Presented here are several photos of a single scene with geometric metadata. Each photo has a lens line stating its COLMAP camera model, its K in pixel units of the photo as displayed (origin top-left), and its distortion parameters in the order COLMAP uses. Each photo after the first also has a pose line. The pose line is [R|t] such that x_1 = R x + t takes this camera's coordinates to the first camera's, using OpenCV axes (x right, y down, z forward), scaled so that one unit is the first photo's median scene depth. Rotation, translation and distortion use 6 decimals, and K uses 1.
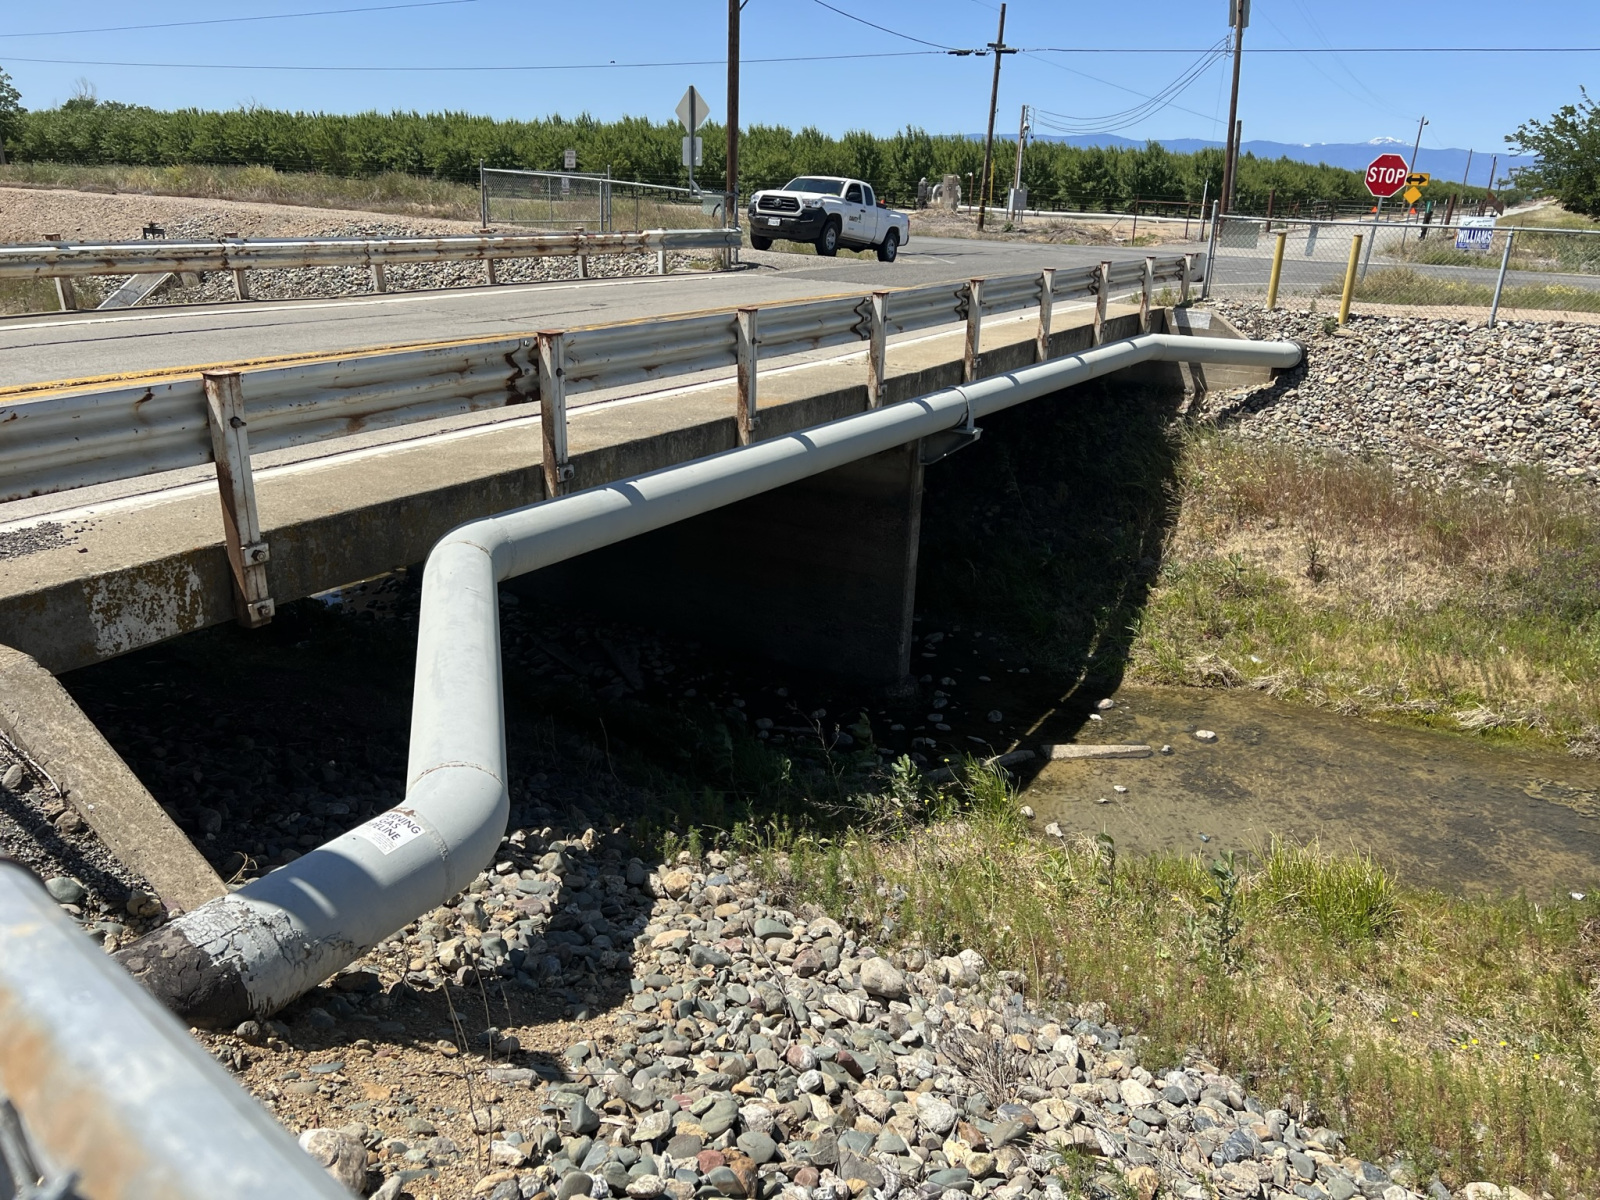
lens RADIAL K [[1202.3, 0, 799.0], [0, 1202.3, 587.4], [0, 0, 1]] dist [0.072476, -0.081702]
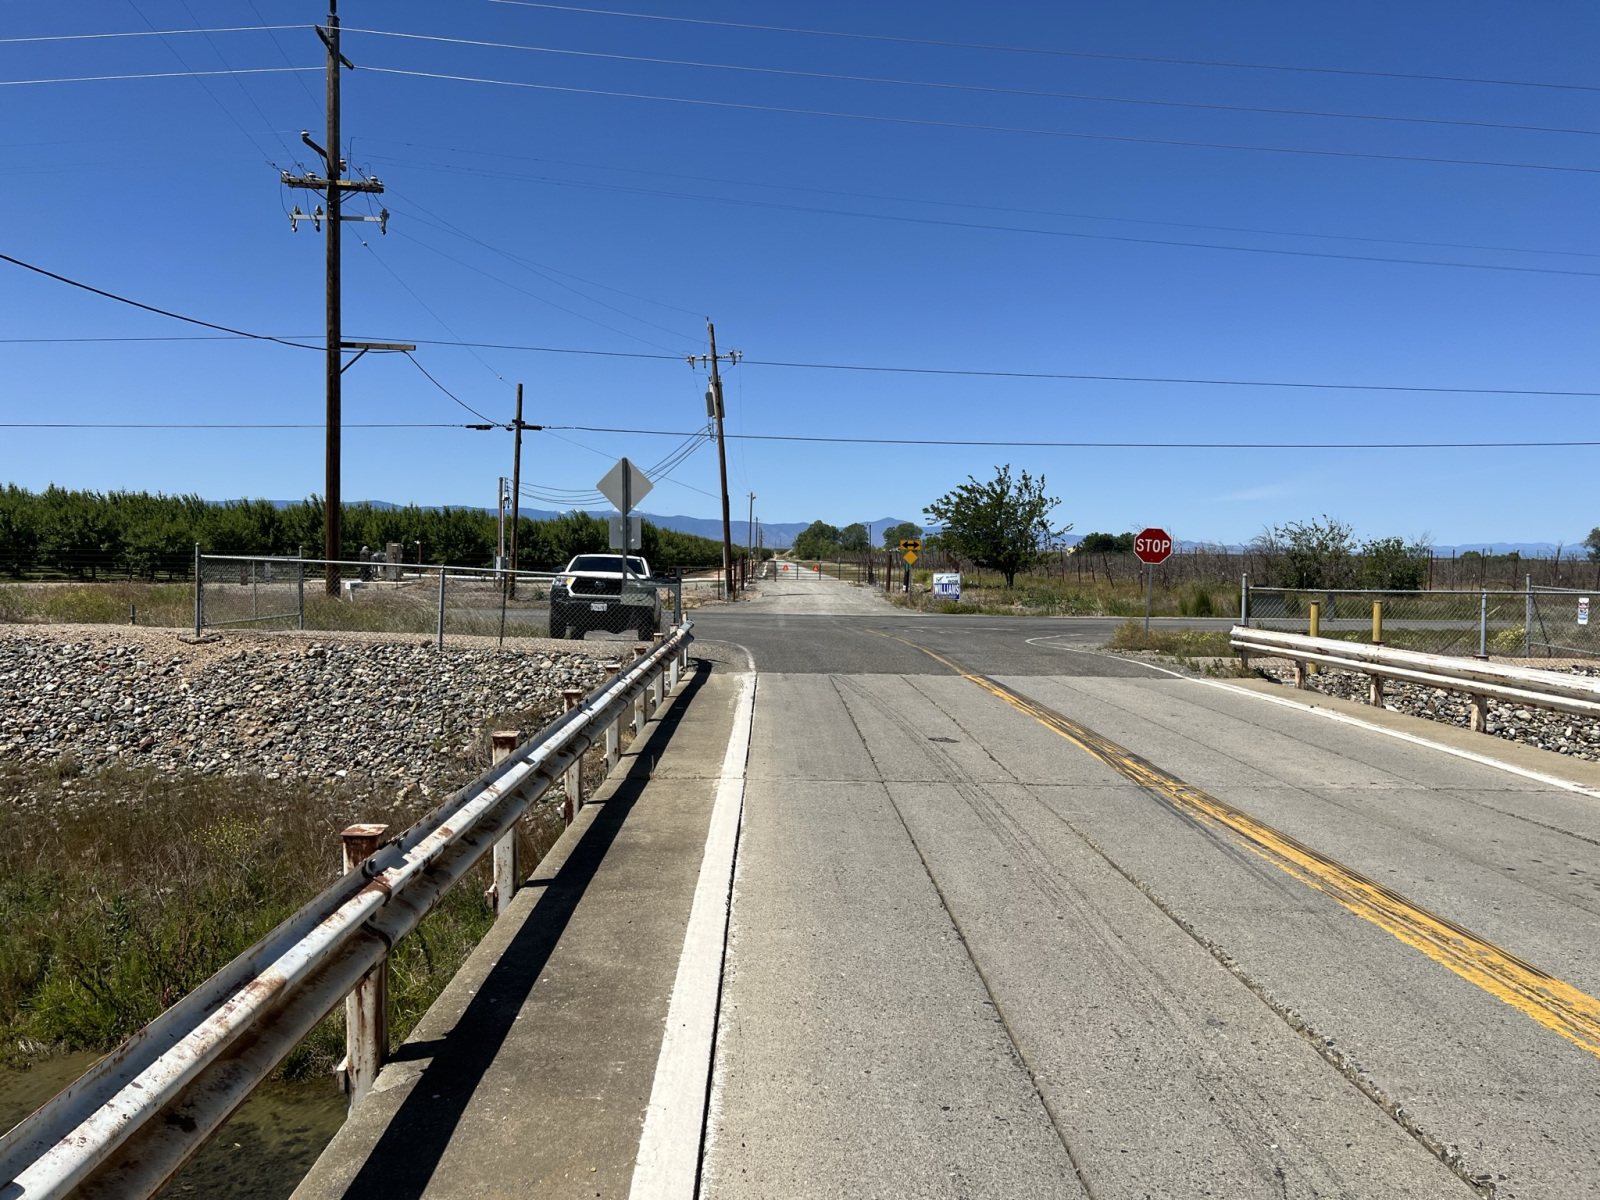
lens RADIAL K [[1202.3, 0, 799.0], [0, 1202.3, 587.4], [0, 0, 1]] dist [0.072476, -0.081702]
pose [[0.838352, -0.037672, 0.543827, -0.183676], [0.189471, 0.955549, -0.225891, -0.051245], [-0.511143, 0.292415, 0.808224, 0.128041]]
